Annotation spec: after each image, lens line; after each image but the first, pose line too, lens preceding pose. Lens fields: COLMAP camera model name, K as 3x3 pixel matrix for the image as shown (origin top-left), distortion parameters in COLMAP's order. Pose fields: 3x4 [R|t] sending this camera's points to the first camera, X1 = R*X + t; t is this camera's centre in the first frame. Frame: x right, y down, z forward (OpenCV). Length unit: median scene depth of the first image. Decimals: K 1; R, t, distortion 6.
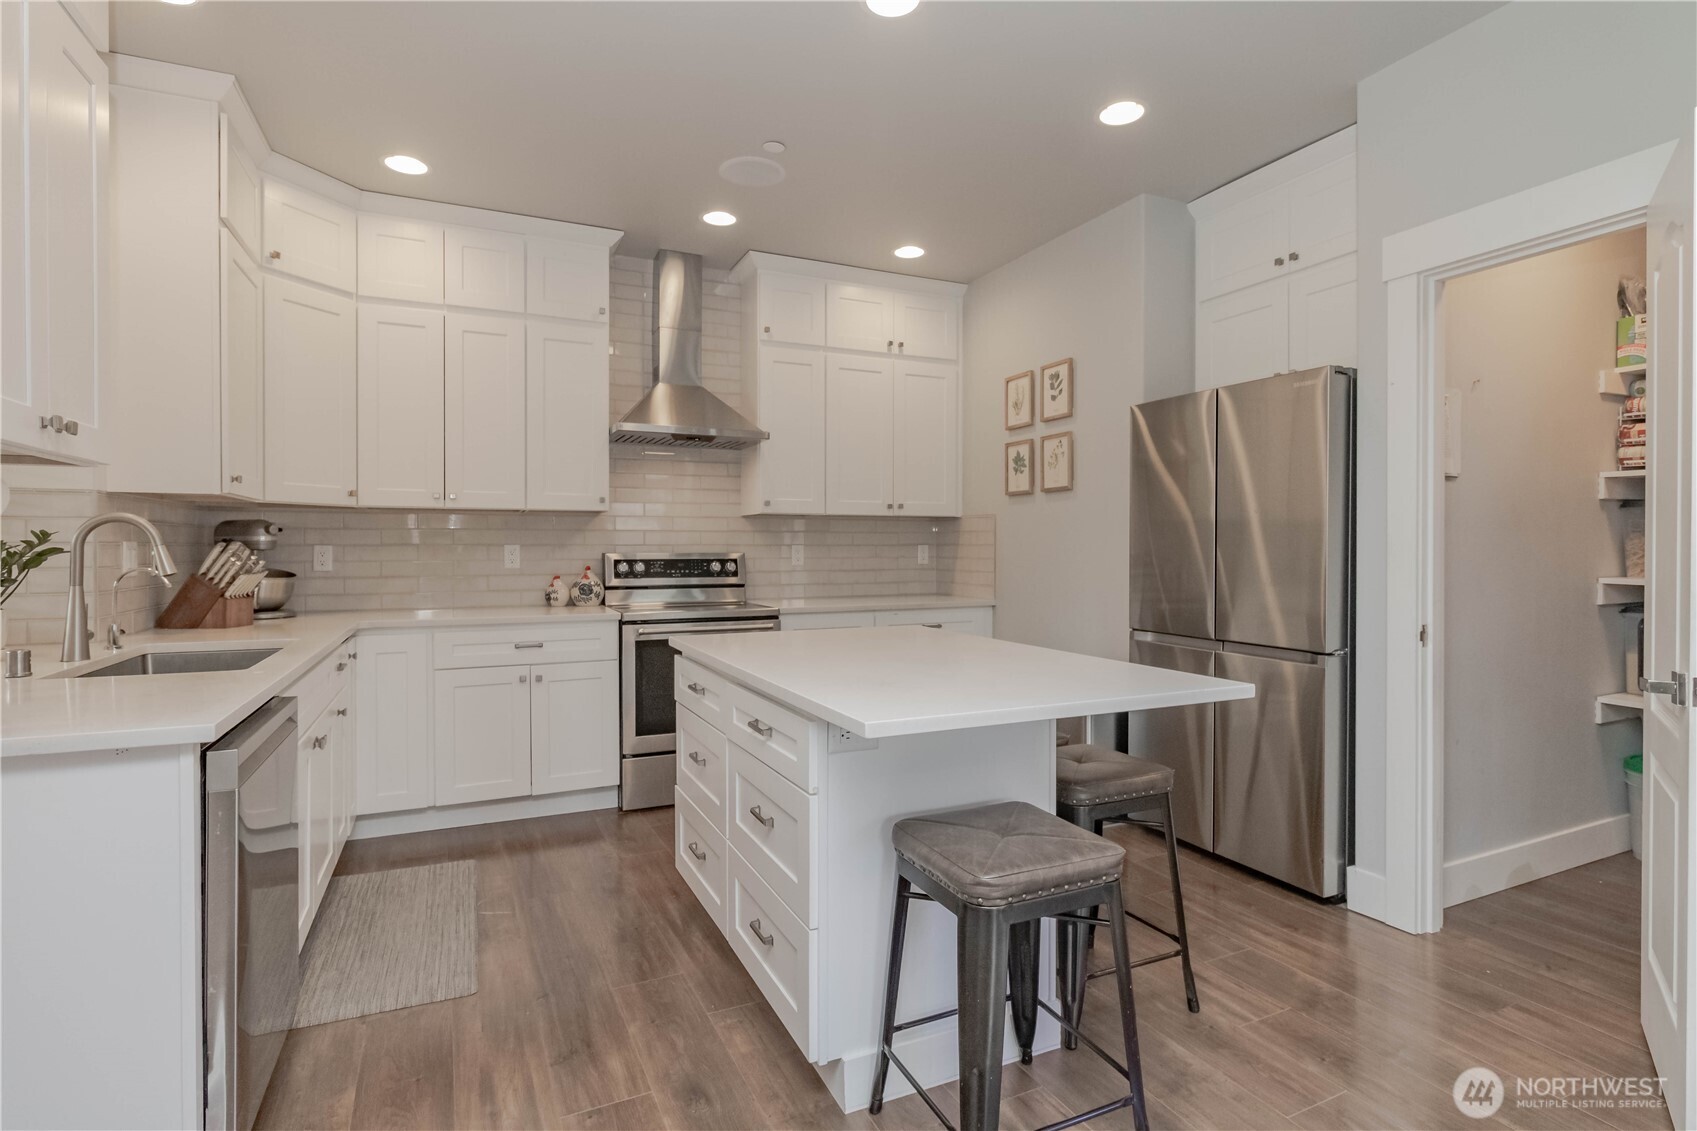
lens RADIAL K [[851.5, 0, 855.6], [0, 851.5, 555.3], [0, 0, 1]] dist [0.005651, -0.009802]
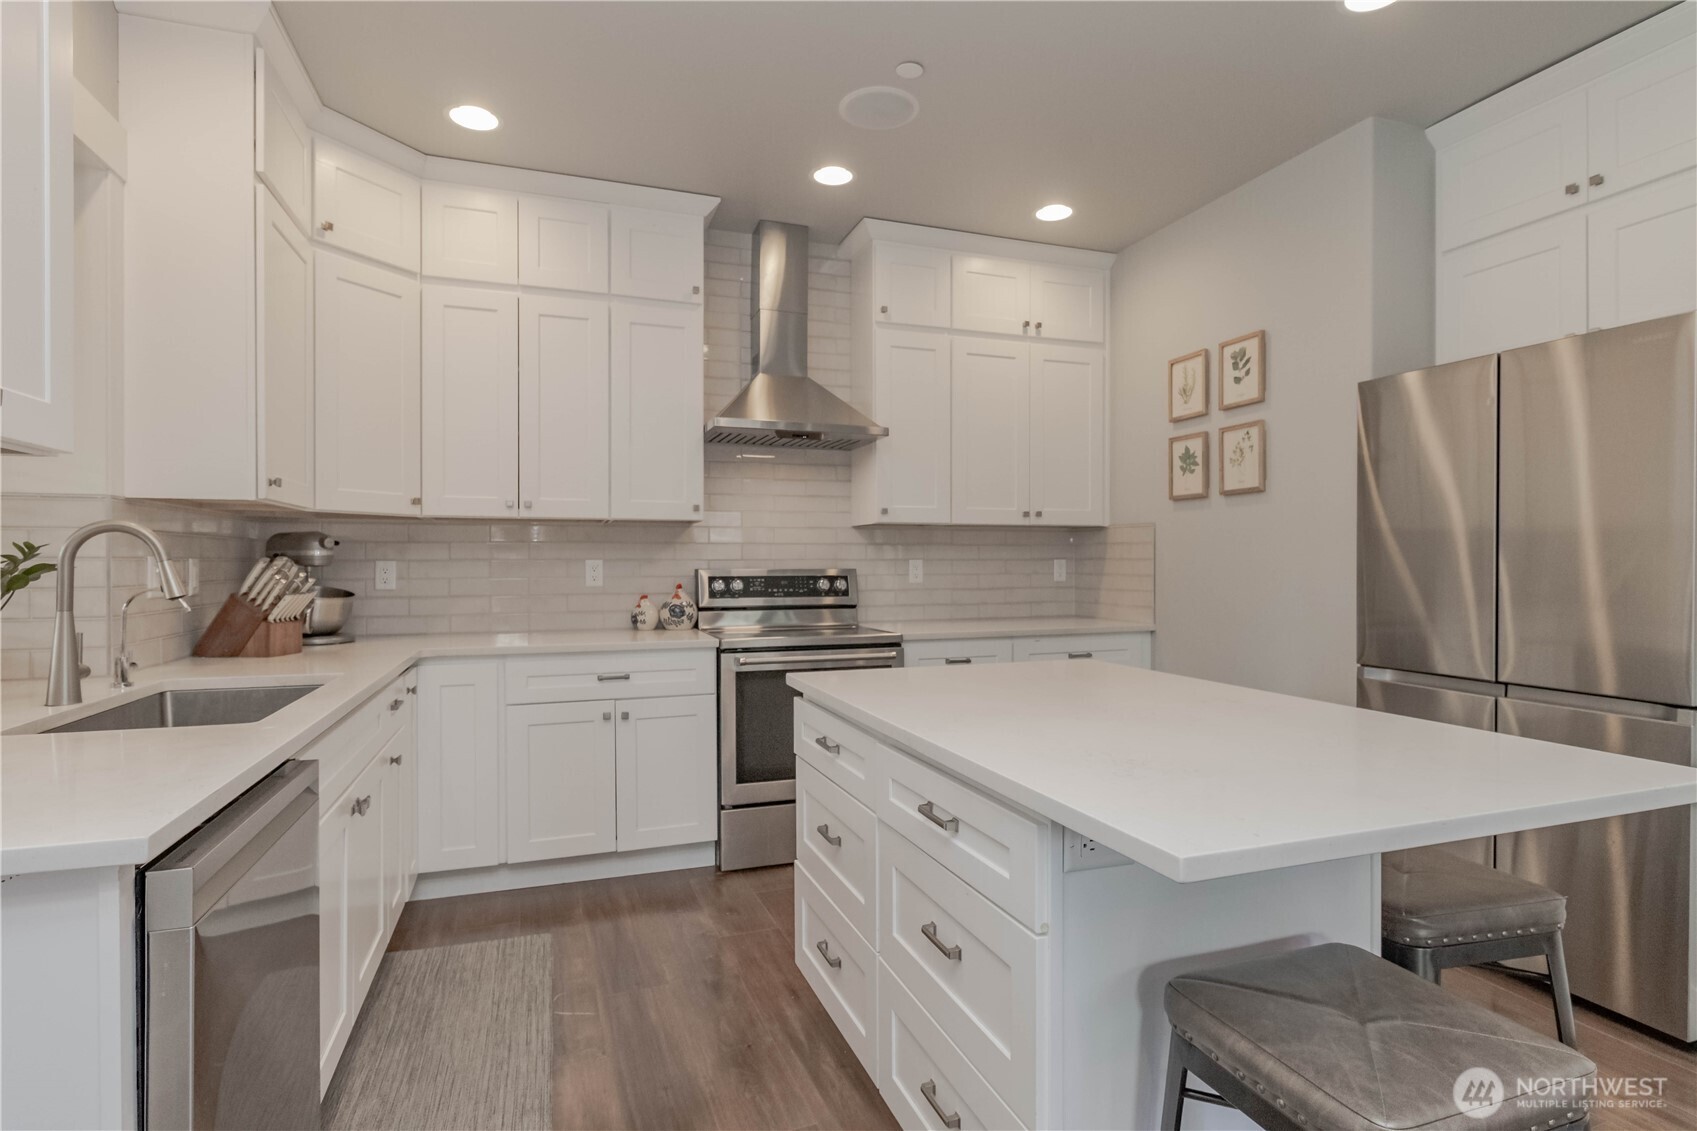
lens RADIAL K [[896.2, 0, 886.3], [0, 896.2, 568.5], [0, 0, 1]] dist [-0.002675, 0.003072]
pose [[0.997701, -0.000522, -0.067762, -0.045292], [0.000339, 0.999996, -0.002712, -0.000798], [0.067763, 0.002683, 0.997698, 0.110241]]
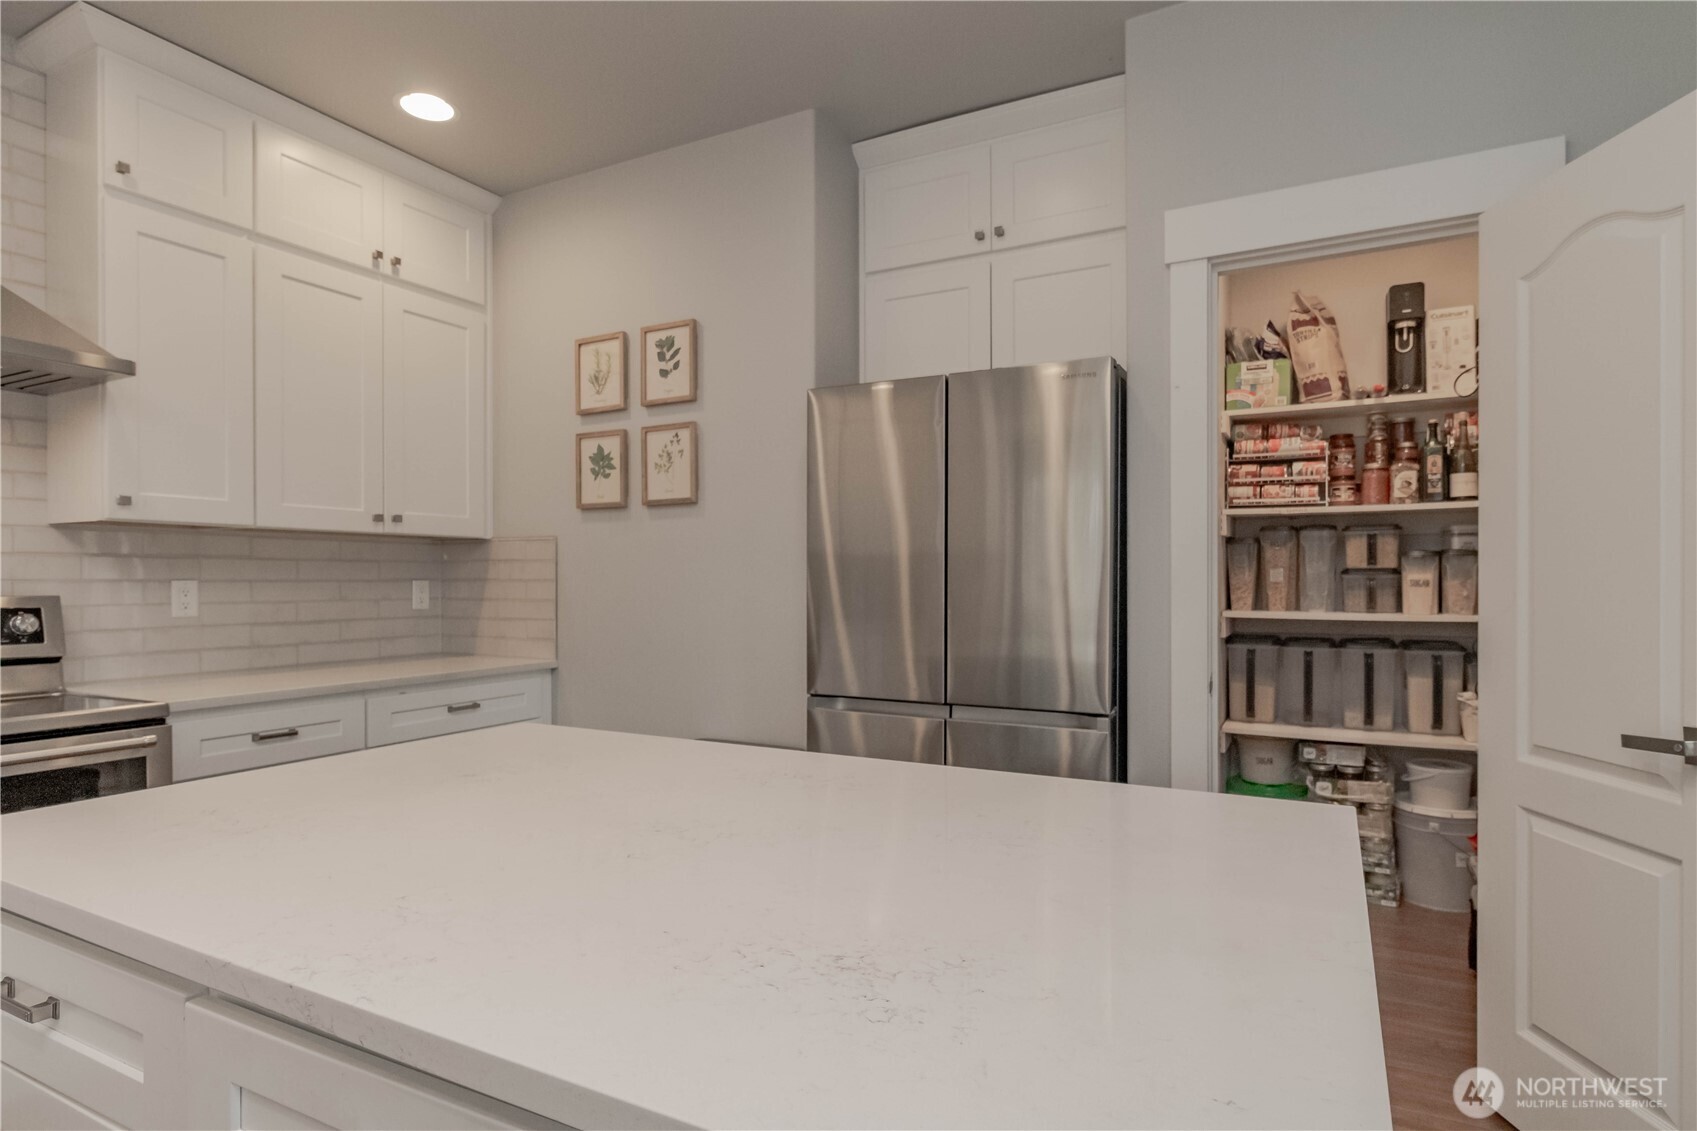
lens RADIAL K [[896.2, 0, 889.5], [0, 896.2, 588.9], [0, 0, 1]] dist [-0.002675, 0.003072]
pose [[0.786694, -0.005420, 0.617319, -0.082607], [0.006678, 0.999978, 0.000269, -0.004465], [-0.617307, 0.003911, 0.786713, 0.307473]]
